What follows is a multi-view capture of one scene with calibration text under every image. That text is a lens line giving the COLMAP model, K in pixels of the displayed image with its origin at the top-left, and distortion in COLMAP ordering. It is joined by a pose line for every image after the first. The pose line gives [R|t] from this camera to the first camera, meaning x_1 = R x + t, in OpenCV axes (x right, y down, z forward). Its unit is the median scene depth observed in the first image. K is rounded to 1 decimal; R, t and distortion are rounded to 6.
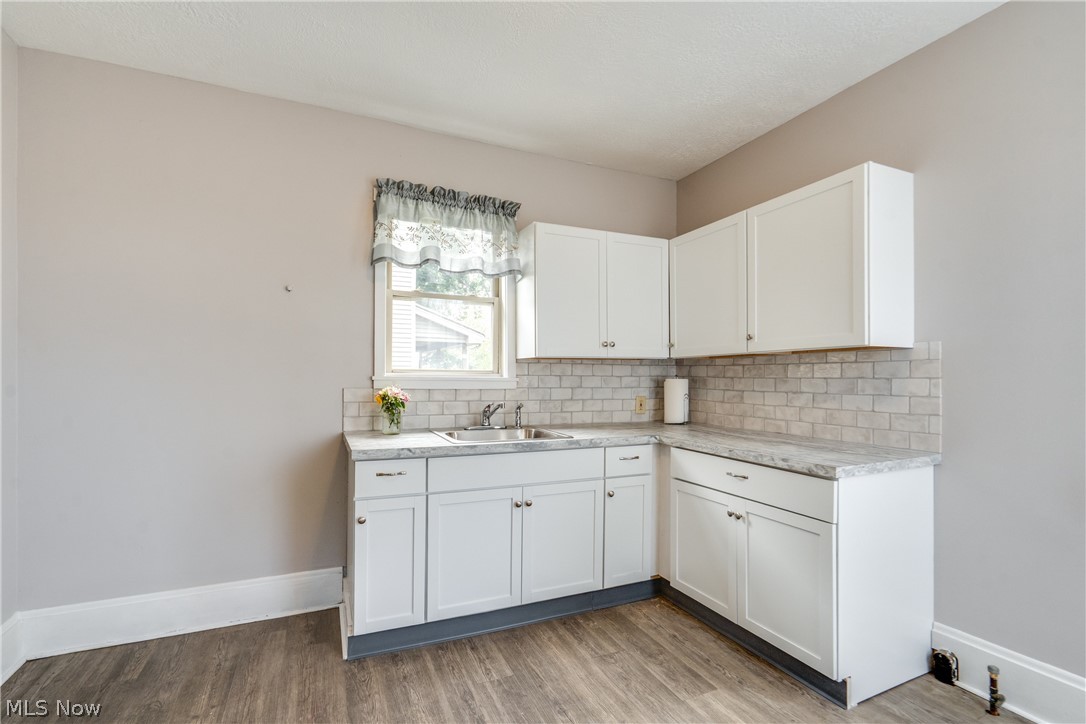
lens RADIAL K [[492.6, 0, 538.7], [0, 492.6, 380.1], [0, 0, 1]] dist [-0.008089, 0.002756]
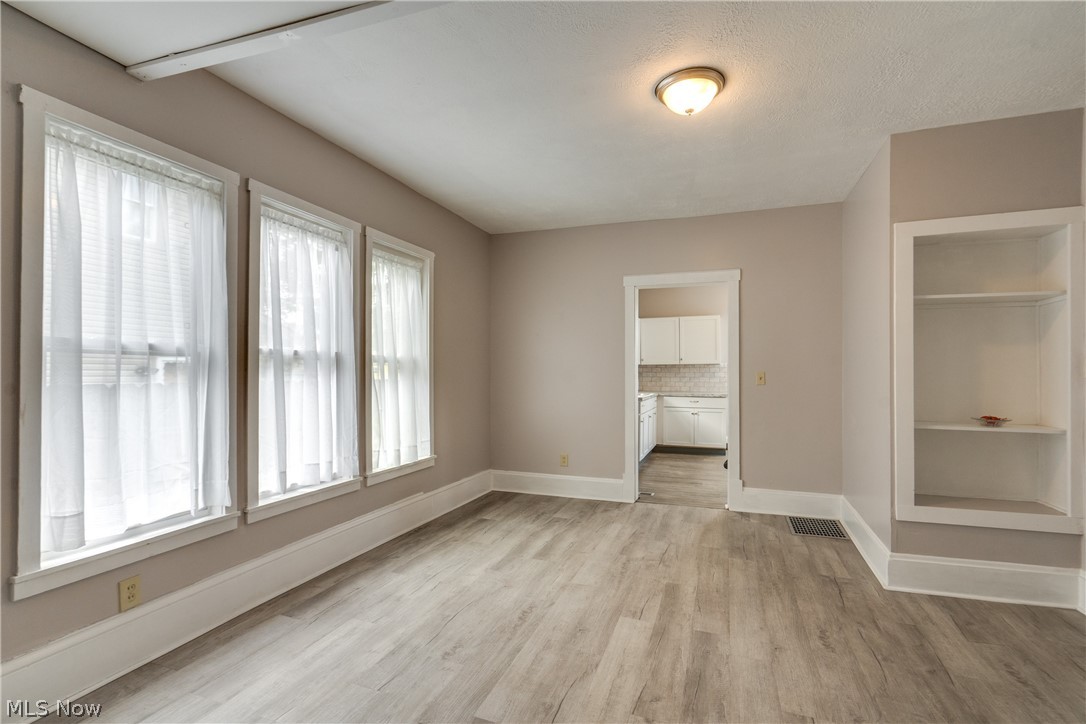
lens RADIAL K [[492.6, 0, 546.3], [0, 492.6, 360.7], [0, 0, 1]] dist [-0.008089, 0.002756]
pose [[0.693951, 0.011713, 0.719927, -2.331177], [0.002151, 0.999829, -0.018341, -0.022630], [-0.720019, 0.014277, 0.693807, -0.520128]]
